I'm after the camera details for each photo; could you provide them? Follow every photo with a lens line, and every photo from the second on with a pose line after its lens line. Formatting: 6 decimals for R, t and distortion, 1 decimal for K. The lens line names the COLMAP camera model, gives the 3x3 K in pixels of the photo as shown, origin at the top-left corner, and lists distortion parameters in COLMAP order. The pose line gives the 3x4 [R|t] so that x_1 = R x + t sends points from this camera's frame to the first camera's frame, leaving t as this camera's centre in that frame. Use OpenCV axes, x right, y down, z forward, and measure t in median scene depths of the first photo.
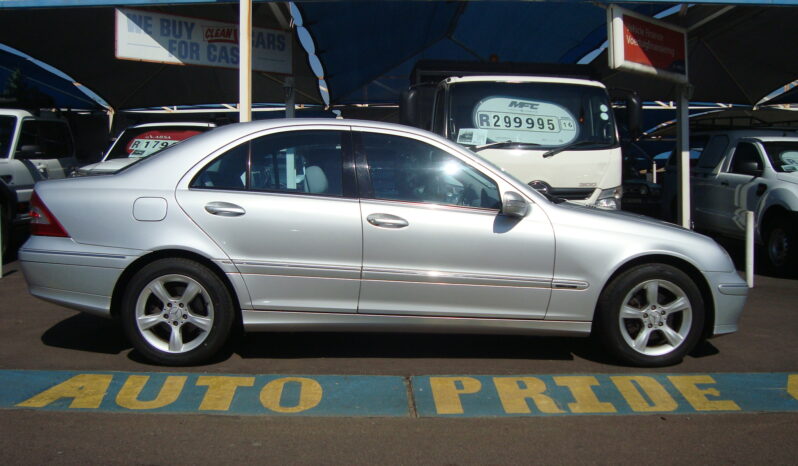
lens RADIAL K [[955.1, 0, 399.0], [0, 955.1, 233.0], [0, 0, 1]] dist [-0.246569, 0.562126]
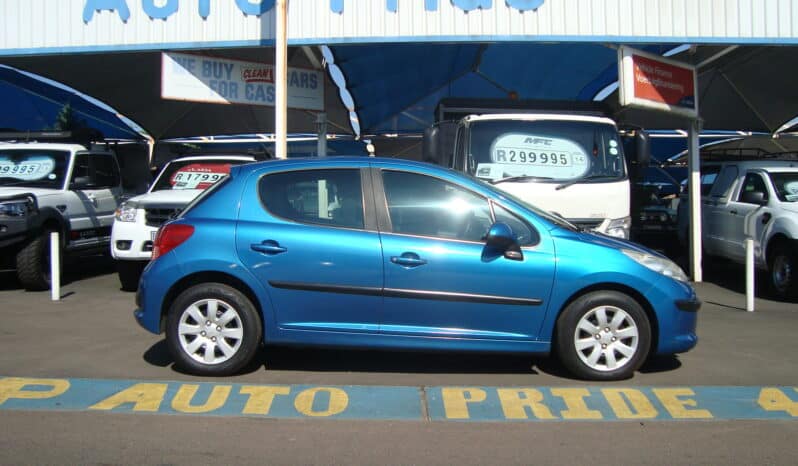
lens RADIAL K [[976.2, 0, 399.7], [0, 976.2, 208.0], [0, 0, 1]] dist [-0.139935, 0.036248]
pose [[0.999414, 0.000736, -0.034231, 0.012342], [-0.002408, 0.998805, -0.048814, -0.004777], [0.034154, 0.048868, 0.998221, -0.107566]]
